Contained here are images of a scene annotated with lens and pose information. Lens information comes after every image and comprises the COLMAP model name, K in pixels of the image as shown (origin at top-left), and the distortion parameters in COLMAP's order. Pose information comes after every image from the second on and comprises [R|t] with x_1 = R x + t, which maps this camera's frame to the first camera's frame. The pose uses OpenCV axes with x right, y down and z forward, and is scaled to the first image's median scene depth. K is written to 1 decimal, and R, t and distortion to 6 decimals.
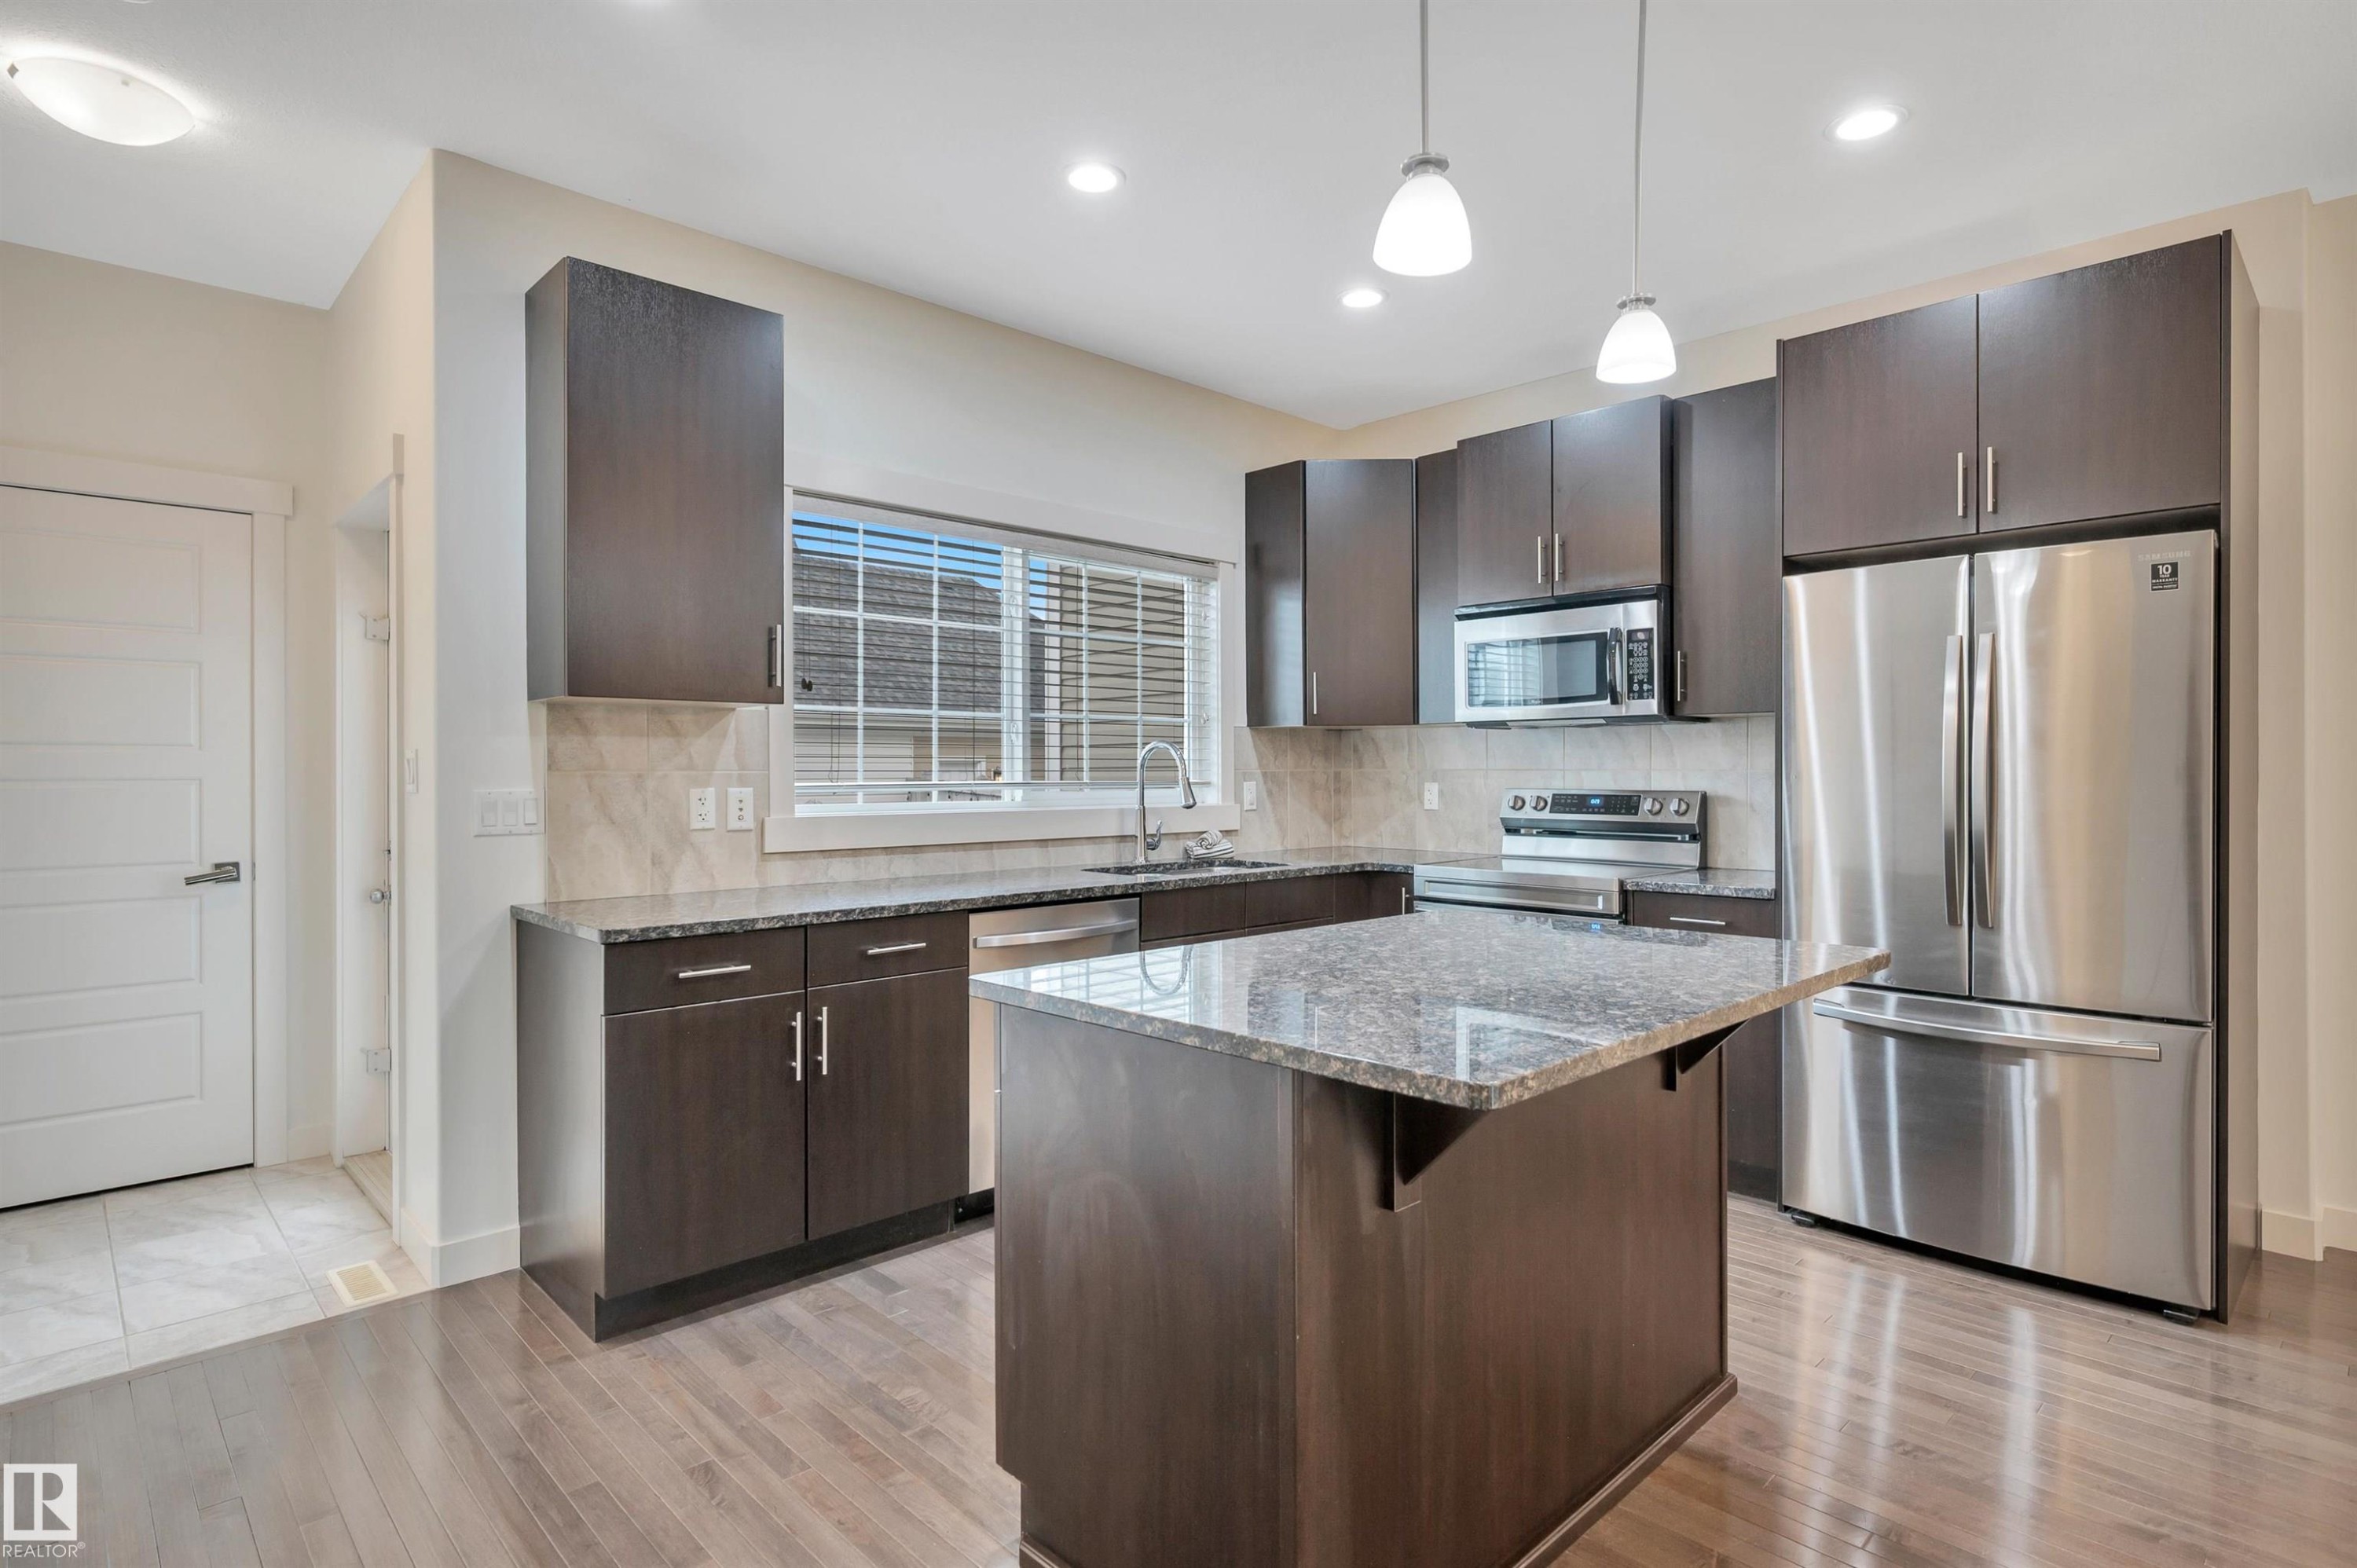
lens RADIAL K [[1173.8, 0, 1120.9], [0, 1173.8, 778.4], [0, 0, 1]] dist [-0.002566, -0.000629]
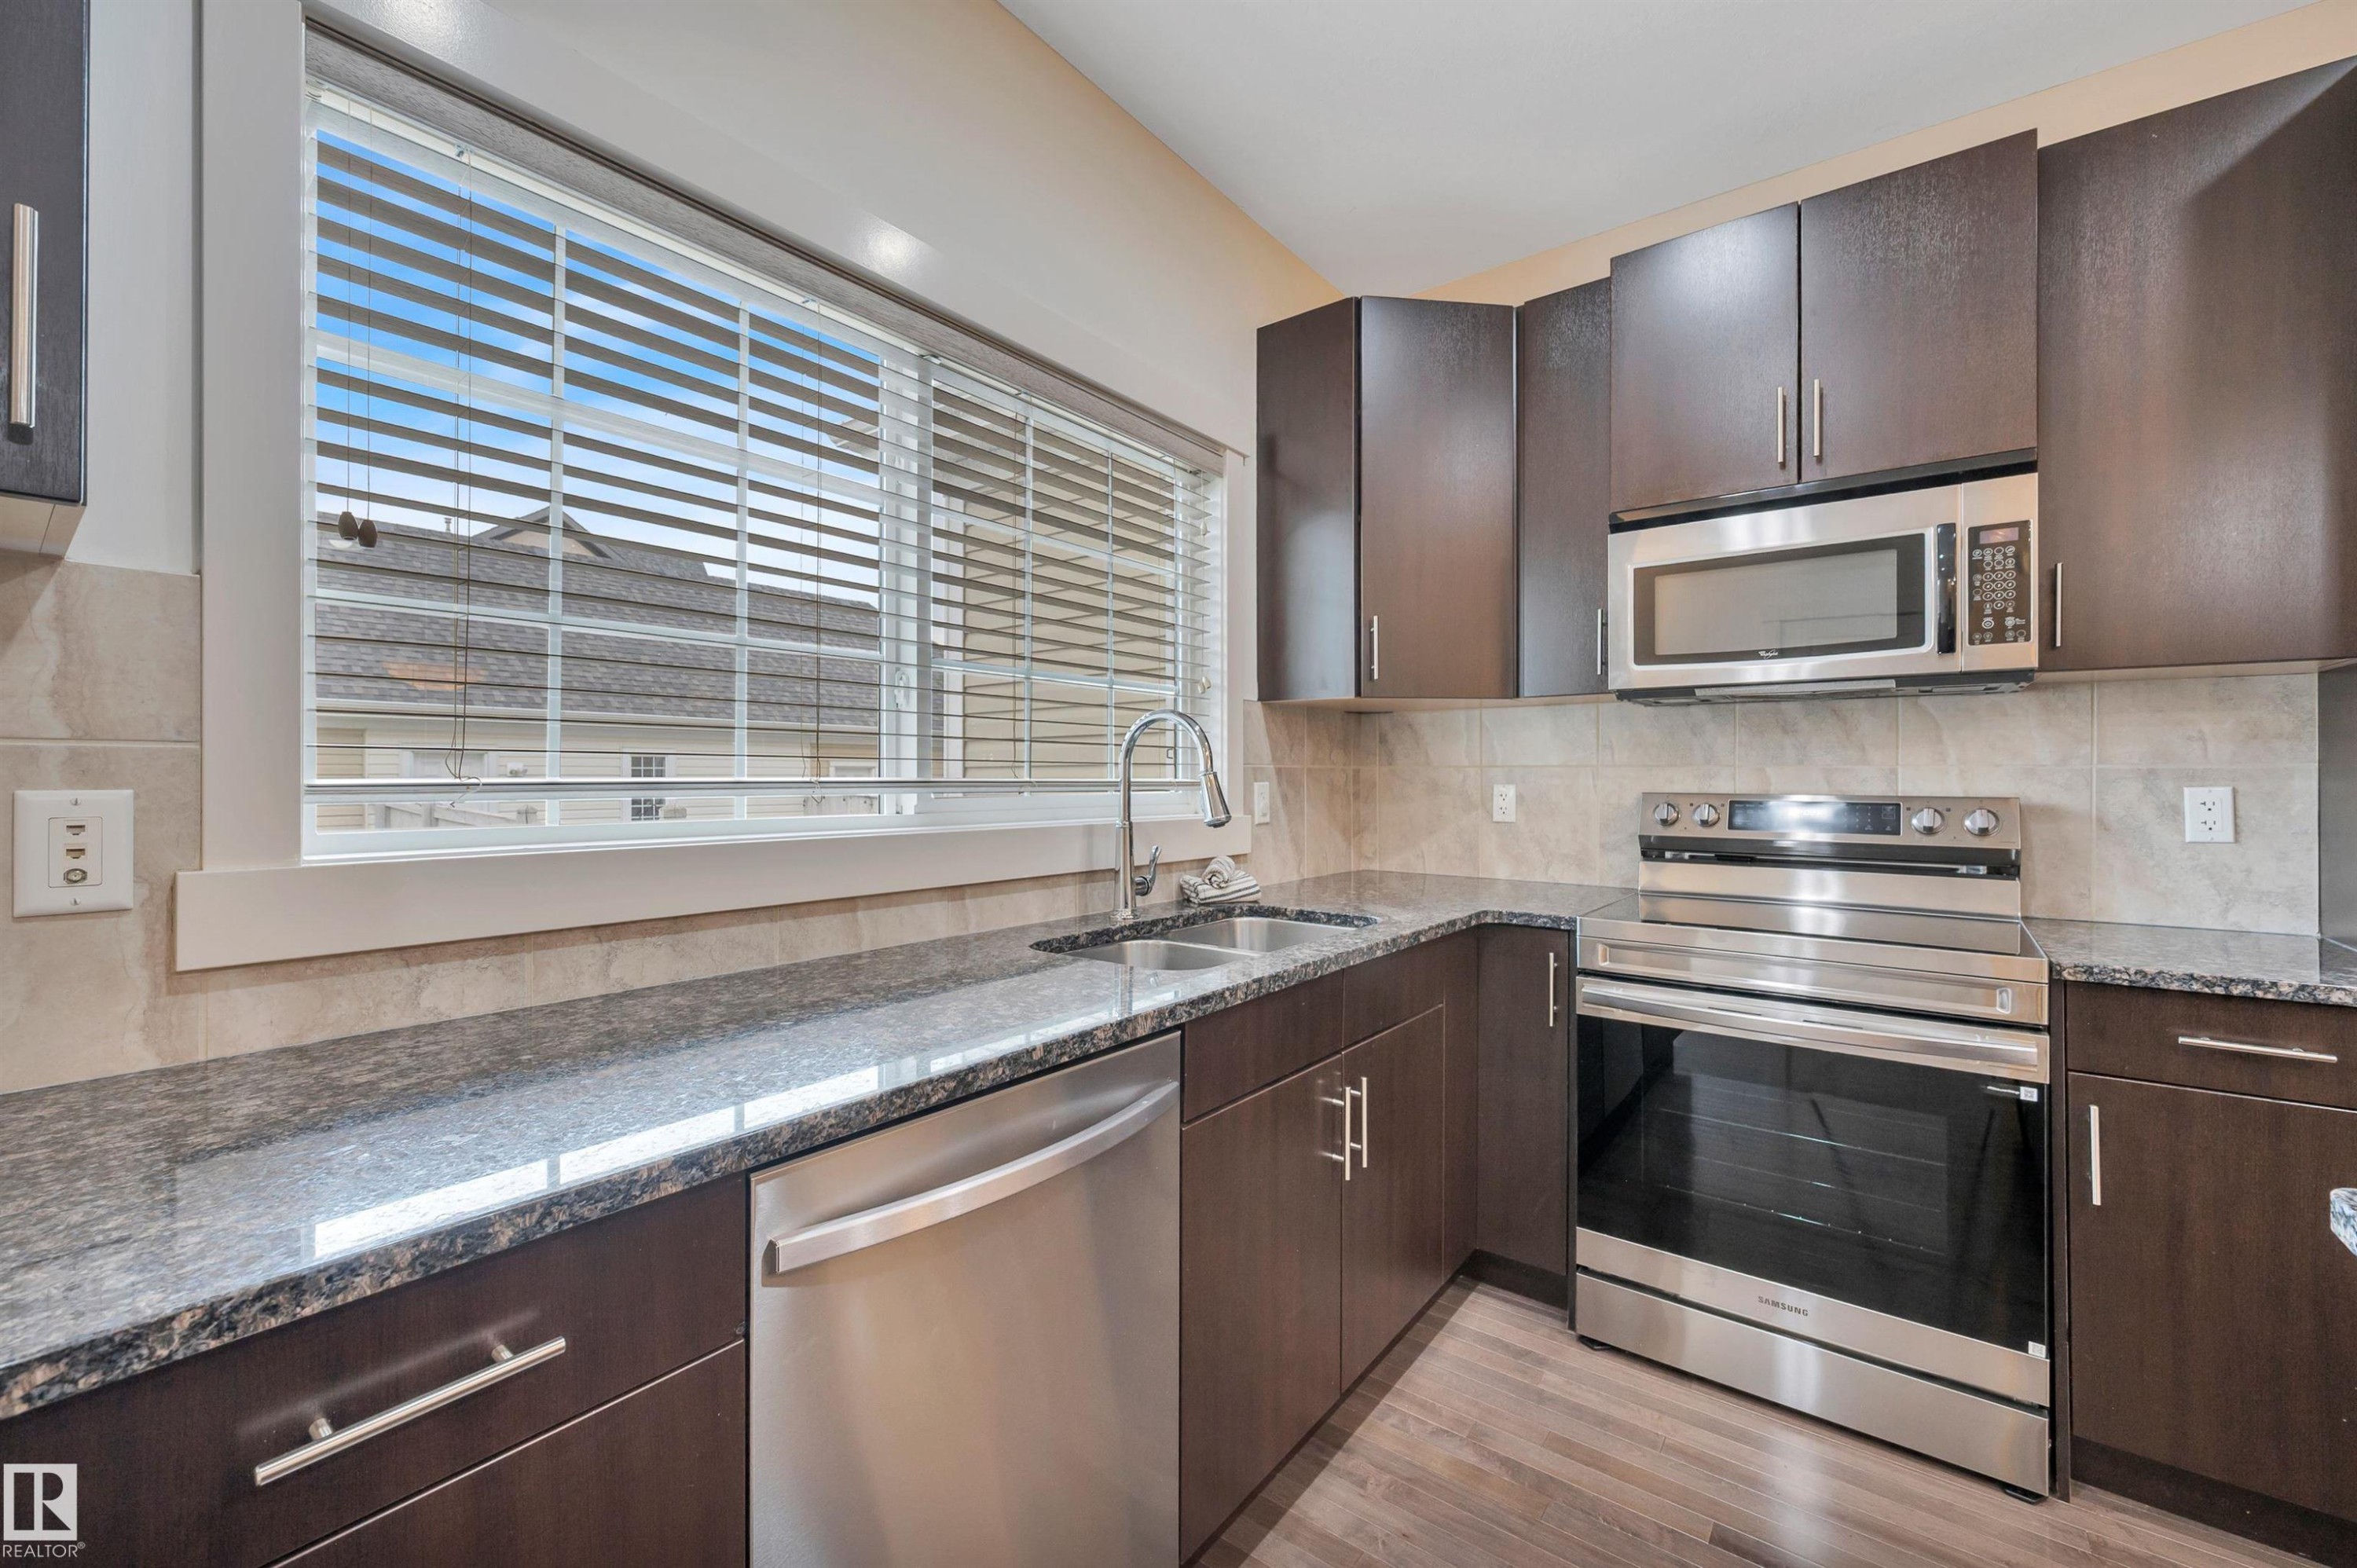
lens RADIAL K [[949.4, 0, 1178.5], [0, 949.4, 784.0], [0, 0, 1]] dist [0.001107, 0.000248]
pose [[0.982244, 0.003246, 0.187582, -0.048814], [-0.003412, 0.999994, 0.000562, 0.004449], [-0.187579, -0.001193, 0.982249, 0.562452]]
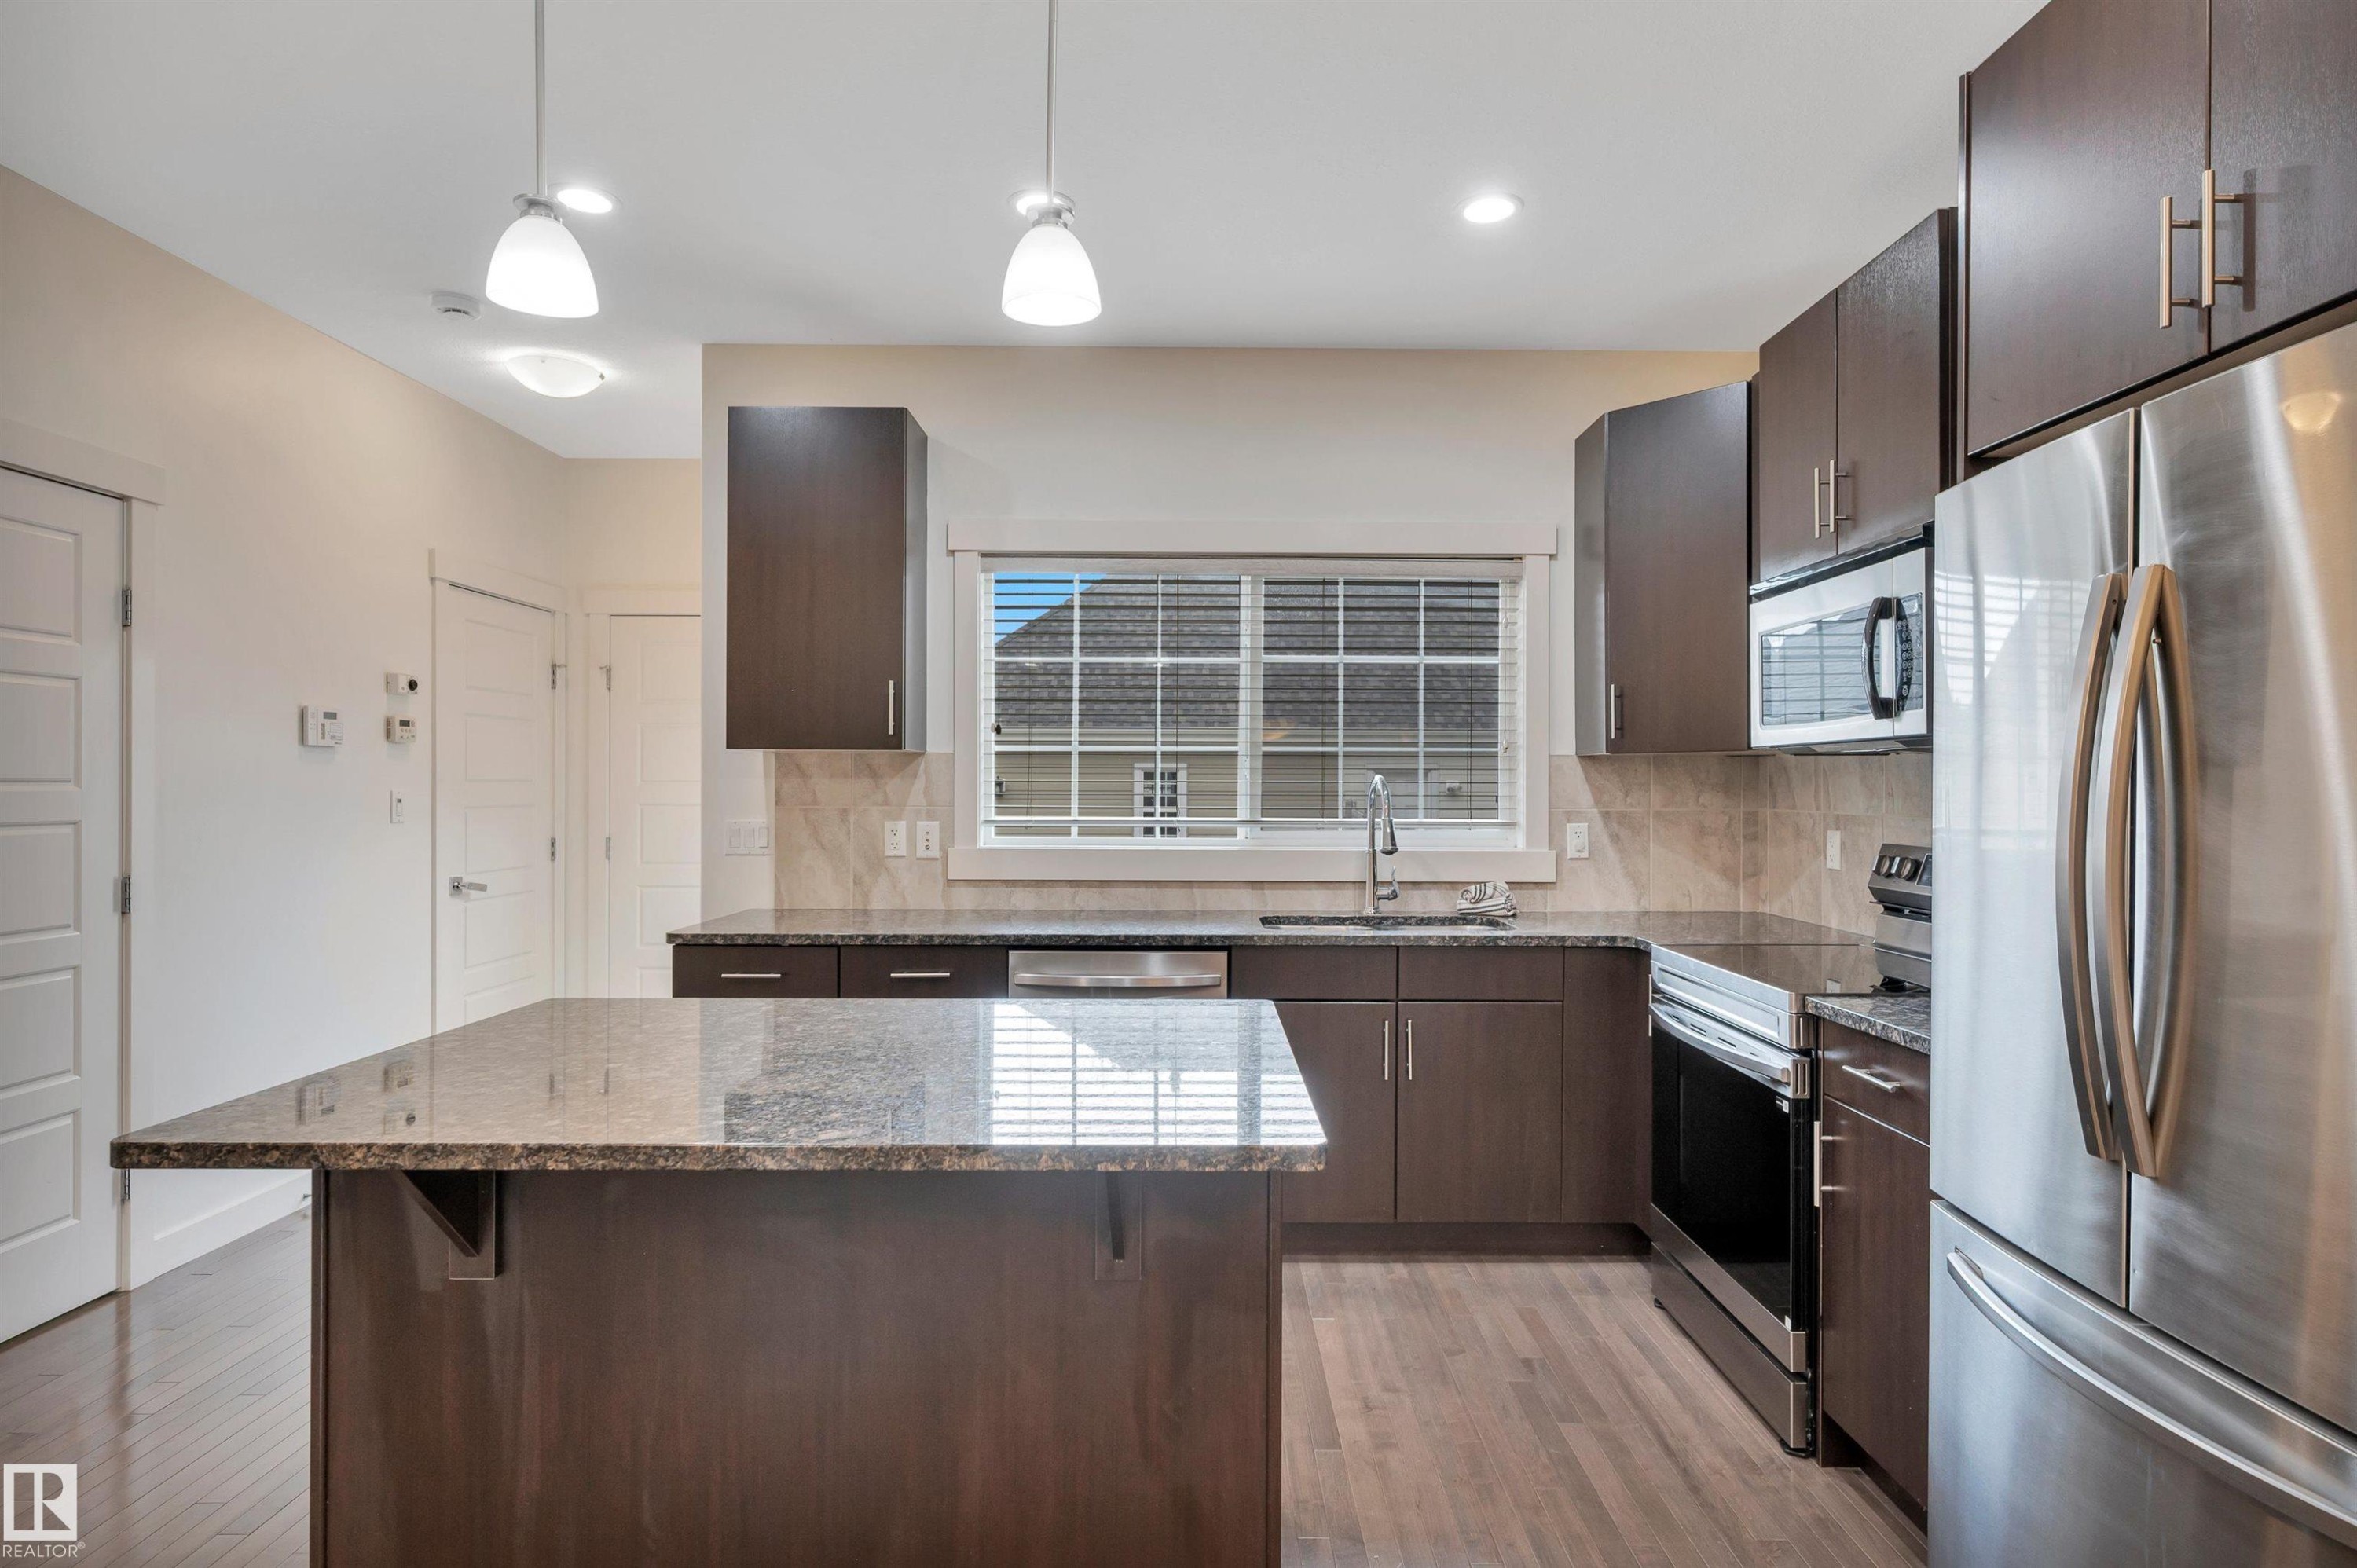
lens RADIAL K [[1160.6, 0, 1178.5], [0, 1160.6, 784.0], [0, 0, 1]] dist [-0.000617, 0.000112]
pose [[0.751764, 0.001622, -0.659430, 0.515894], [-0.009048, 0.999928, -0.007855, -0.018581], [0.659370, 0.011872, 0.751725, 0.260727]]
